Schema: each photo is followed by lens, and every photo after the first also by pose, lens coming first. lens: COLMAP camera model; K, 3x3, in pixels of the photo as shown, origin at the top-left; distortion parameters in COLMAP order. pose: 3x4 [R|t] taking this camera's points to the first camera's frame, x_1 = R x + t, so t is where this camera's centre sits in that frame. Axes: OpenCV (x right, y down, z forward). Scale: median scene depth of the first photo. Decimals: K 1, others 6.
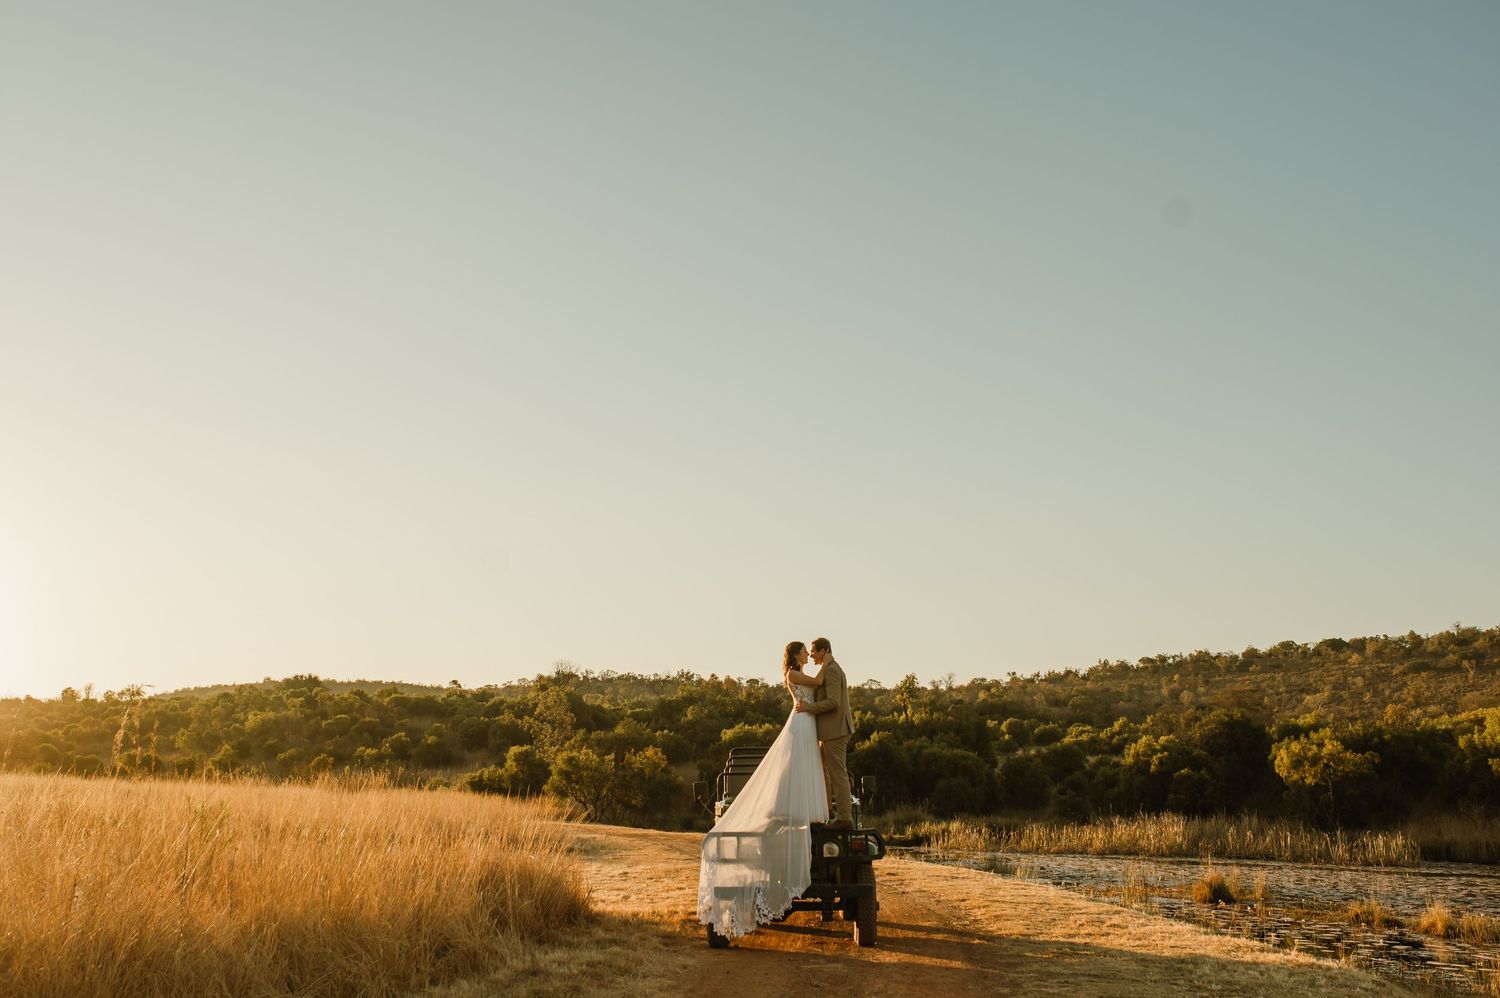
lens RADIAL K [[1436.0, 0, 756.5], [0, 1436.0, 508.0], [0, 0, 1]] dist [0.001380, 0.105893]
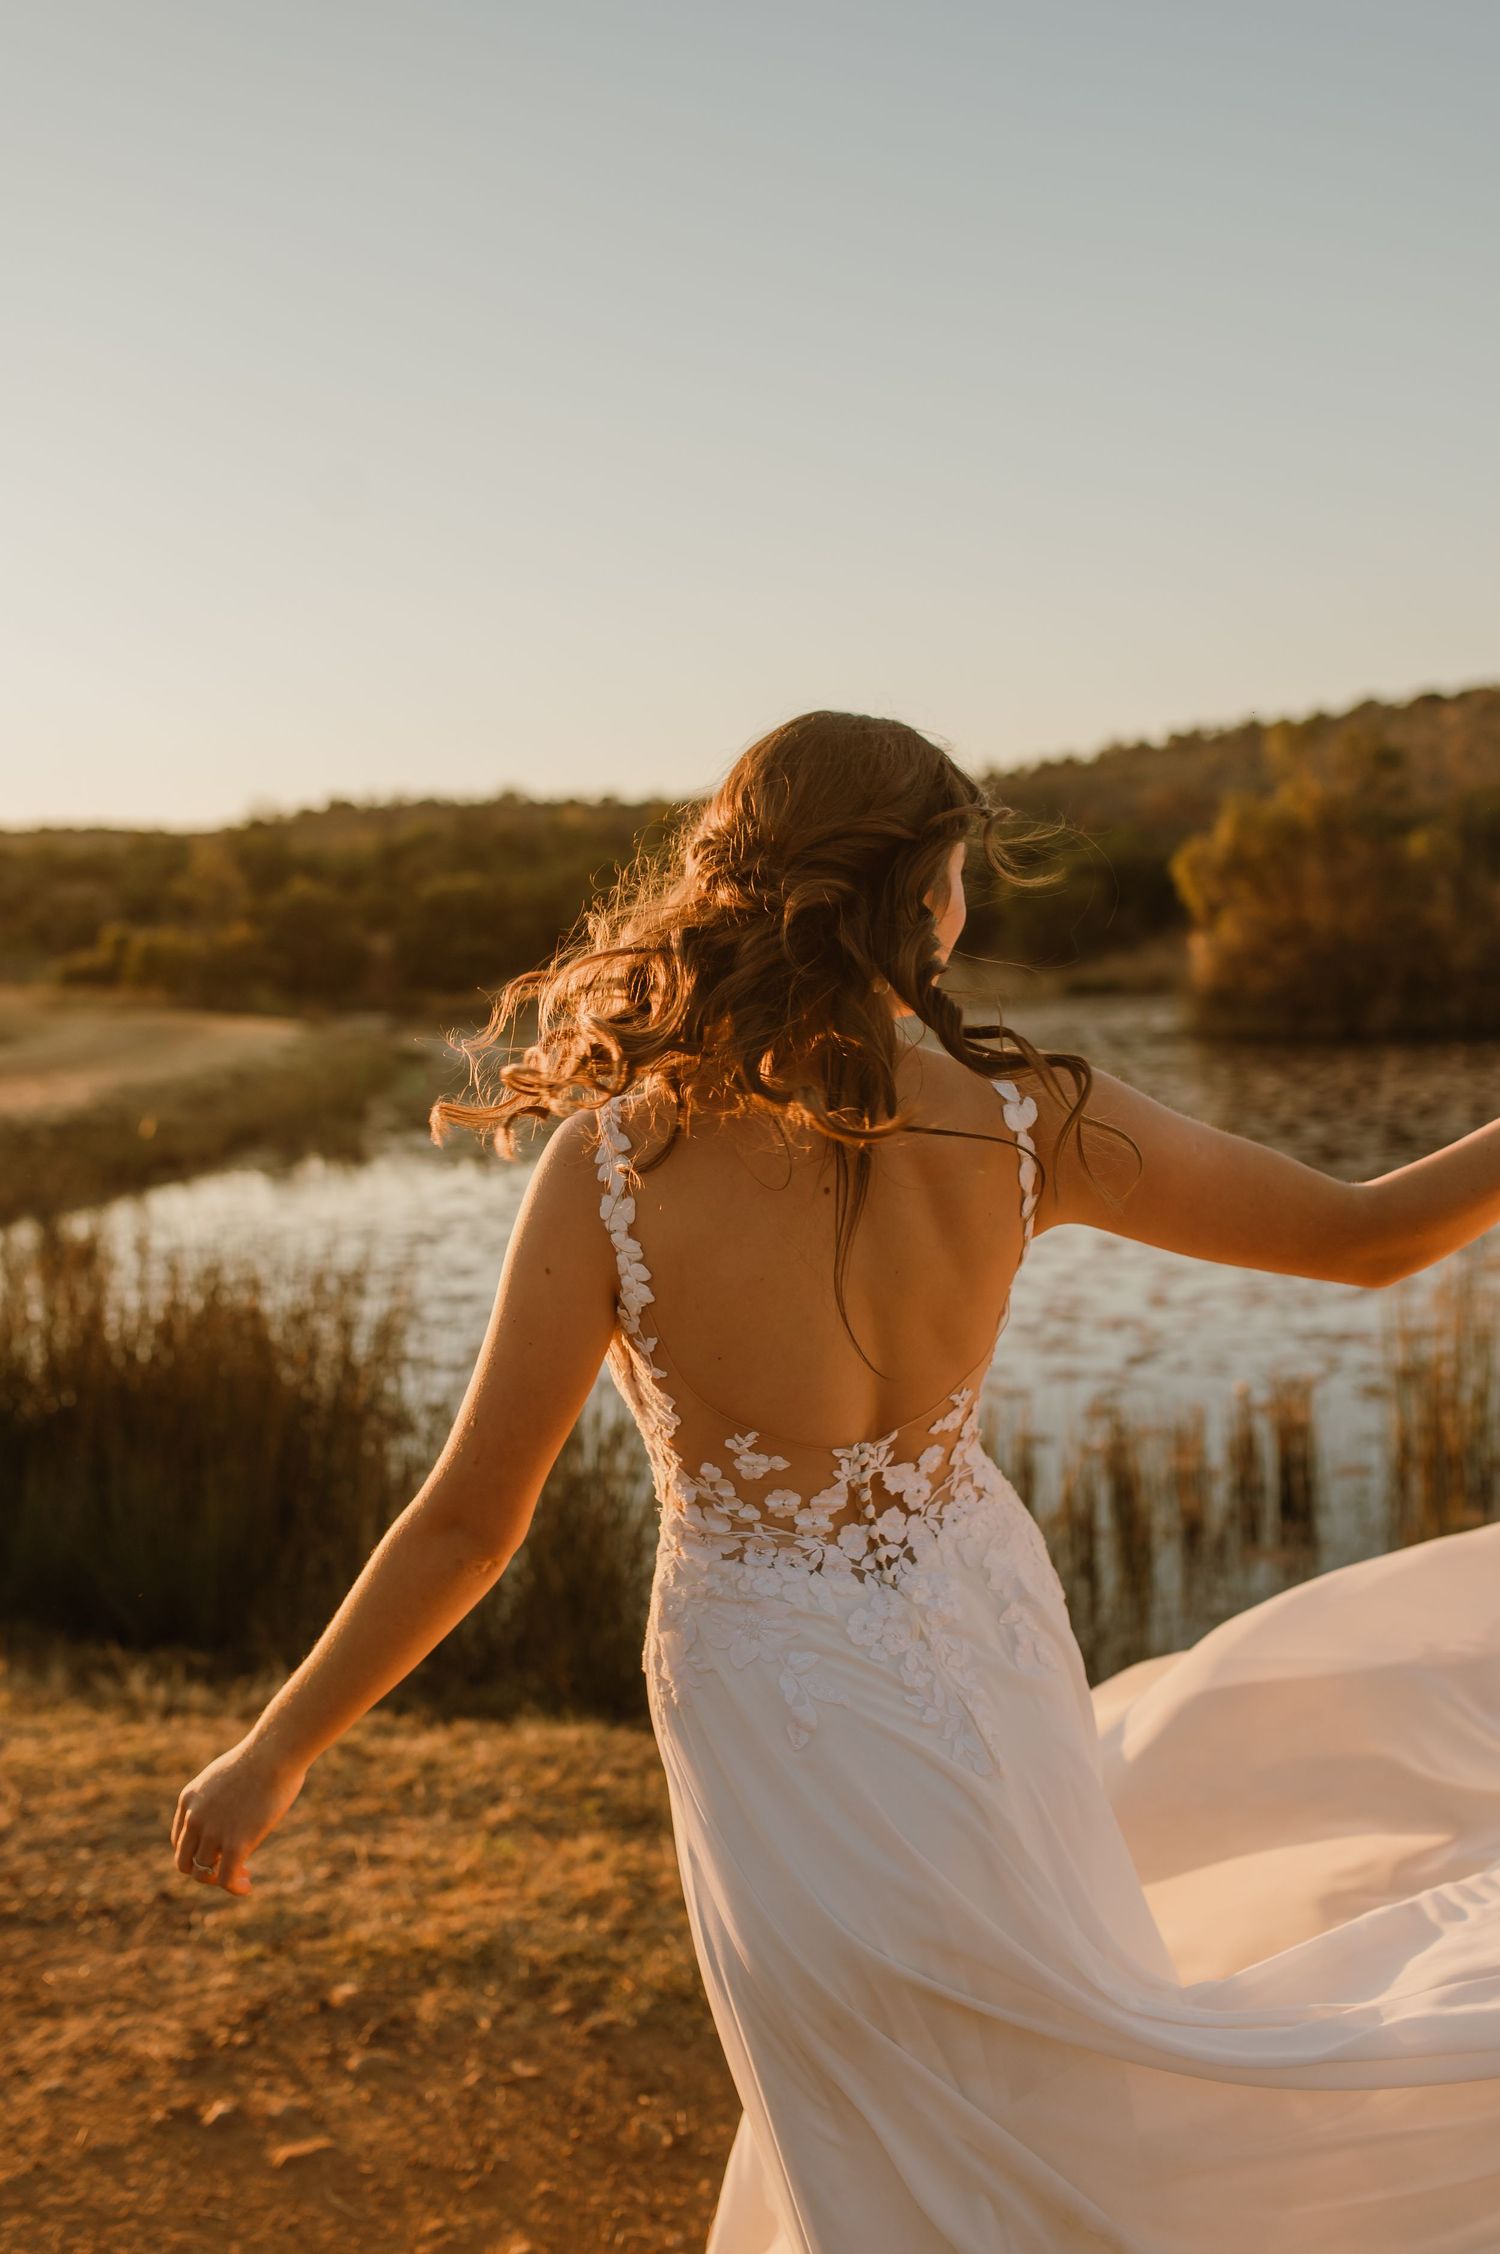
lens RADIAL K [[2157.6, 0, 789.2], [0, 2157.6, 1128.6], [0, 0, 1]] dist [-0.001856, 0.124051]
pose [[0.997104, -0.062021, 0.044022, 0.085798], [0.047457, 0.959661, 0.277126, -0.026542], [-0.059434, -0.274235, 0.959824, -0.132922]]
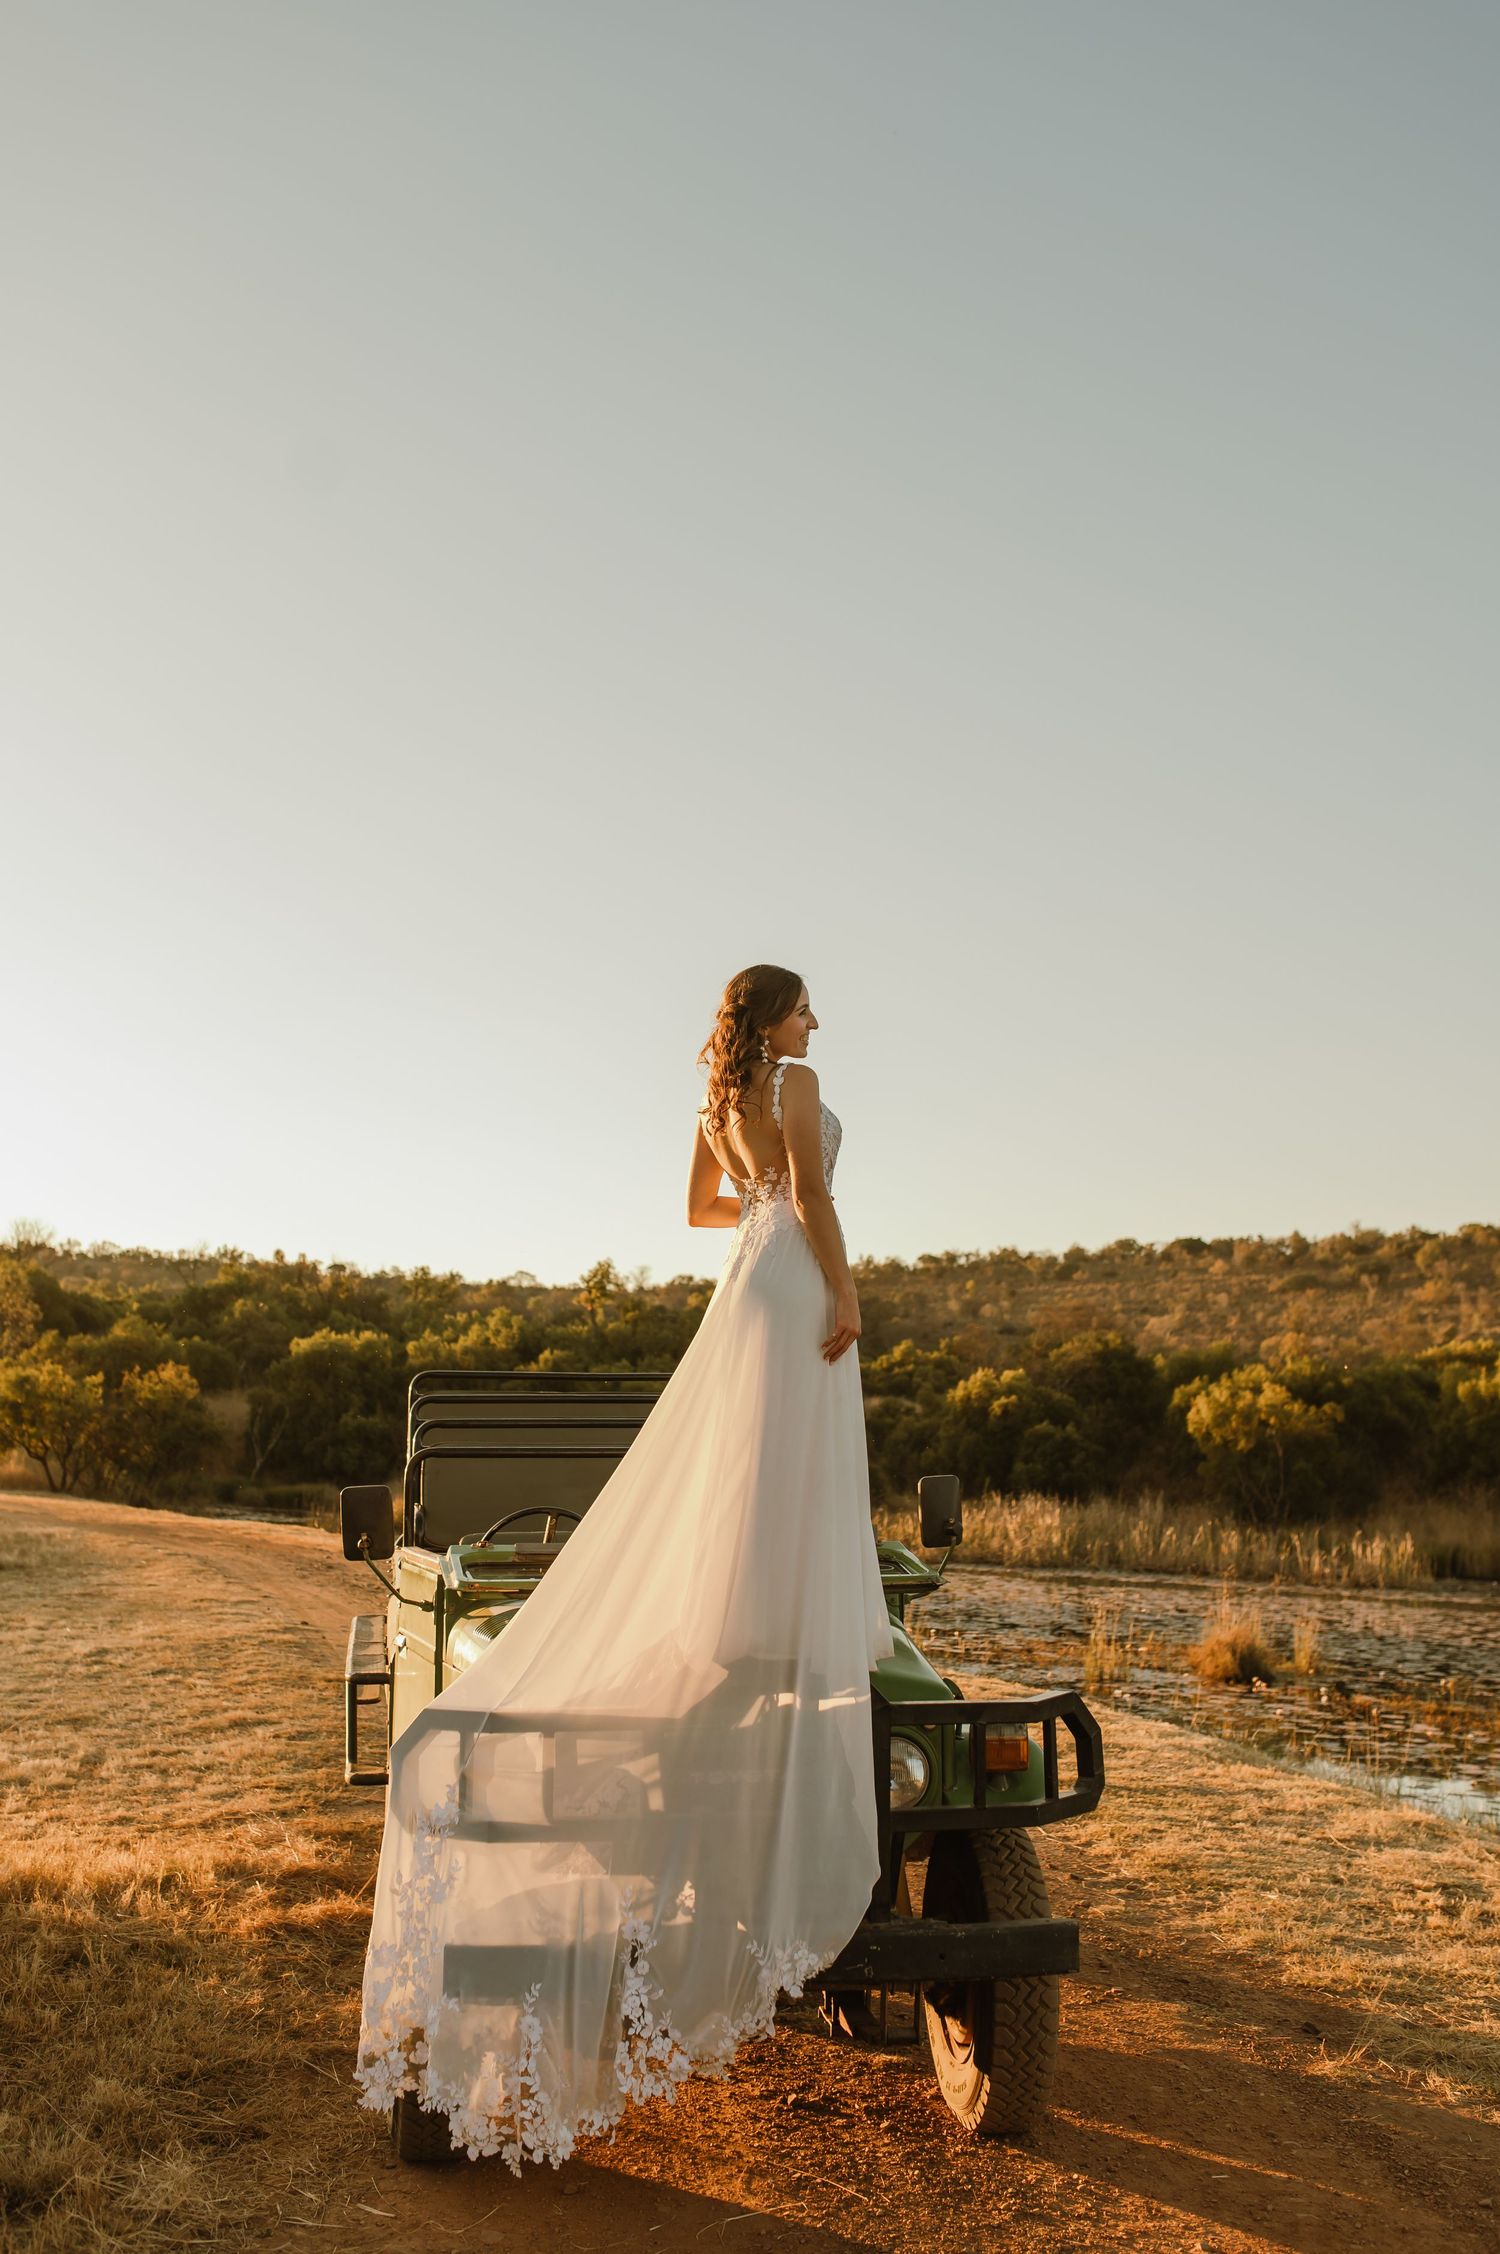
lens RADIAL K [[2157.9, 0, 750.0], [0, 2157.9, 1127.0], [0, 0, 1]] dist [0.001380, 0.105893]
pose [[0.981713, 0.050306, 0.183599, -0.004540], [-0.059513, 0.997213, 0.044984, 0.009375], [-0.180825, -0.055088, 0.981971, 0.055585]]
